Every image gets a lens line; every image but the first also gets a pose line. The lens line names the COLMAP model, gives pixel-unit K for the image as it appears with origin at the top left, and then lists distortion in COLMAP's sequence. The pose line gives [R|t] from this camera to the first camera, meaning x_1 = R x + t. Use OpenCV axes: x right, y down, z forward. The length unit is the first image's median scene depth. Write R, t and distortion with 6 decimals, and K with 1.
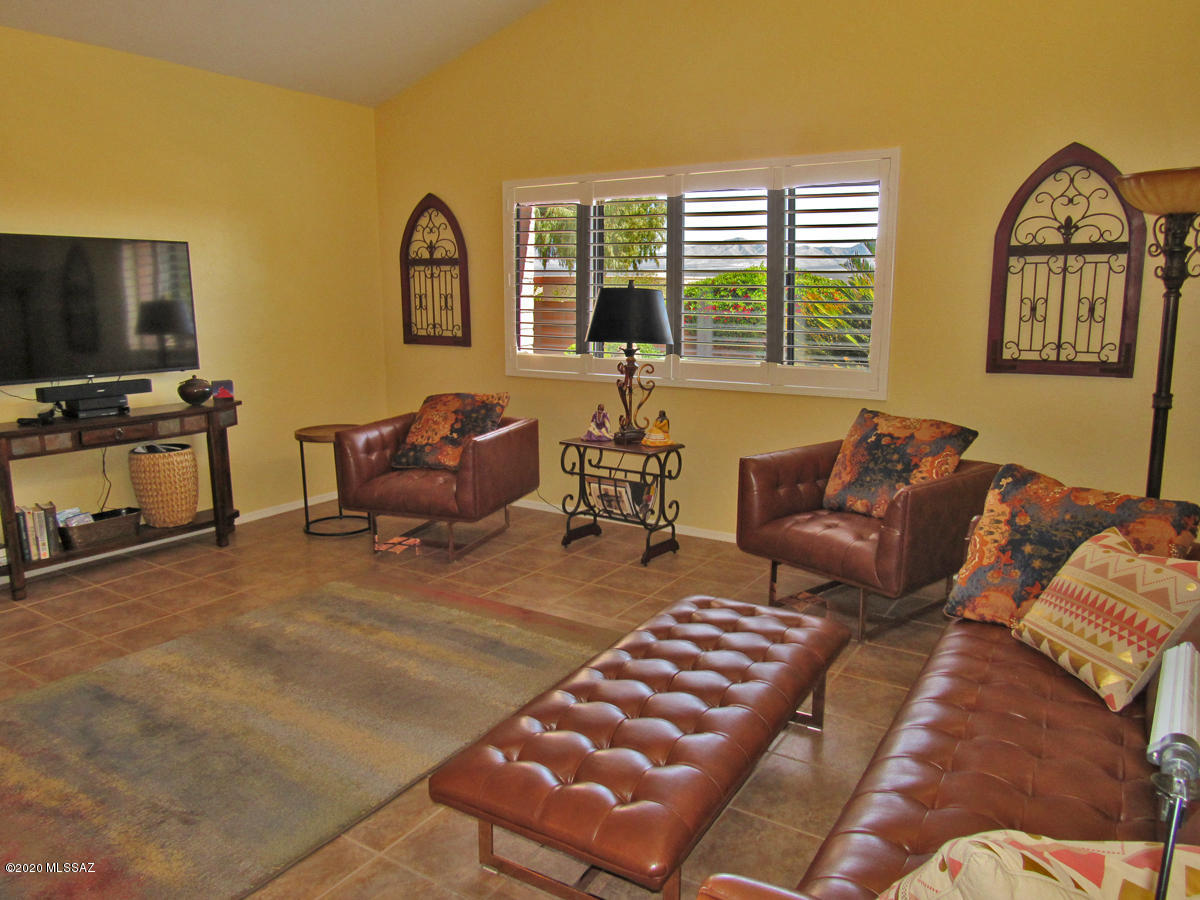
lens RADIAL K [[858.3, 0, 607.0], [0, 858.3, 451.6], [0, 0, 1]] dist [0.011712, -0.003135]
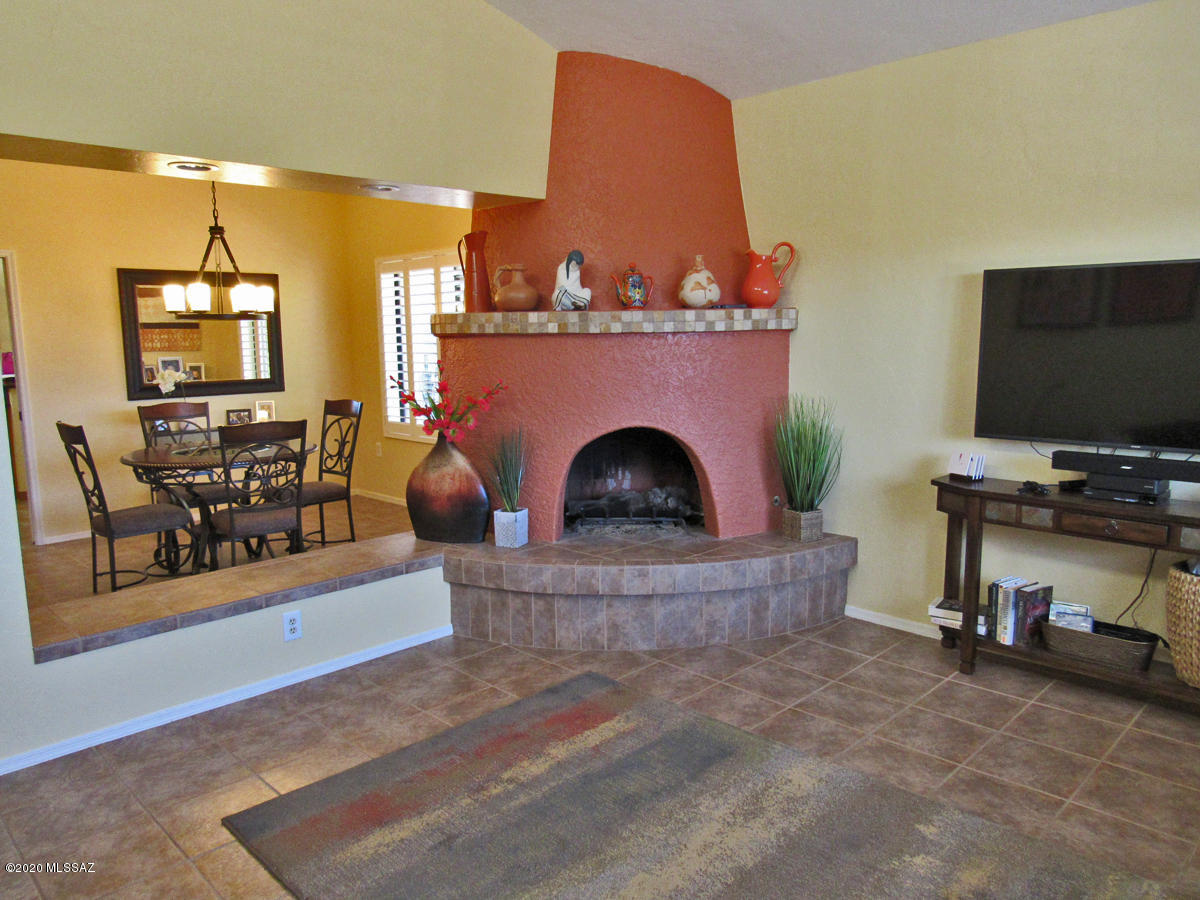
lens RADIAL K [[858.3, 0, 610.4], [0, 858.3, 449.9], [0, 0, 1]] dist [0.011712, -0.003135]
pose [[-0.186560, 0.138614, -0.972616, 0.222260], [-0.176654, 0.969128, 0.172002, -0.138306], [0.966431, 0.203905, -0.156314, 0.701532]]
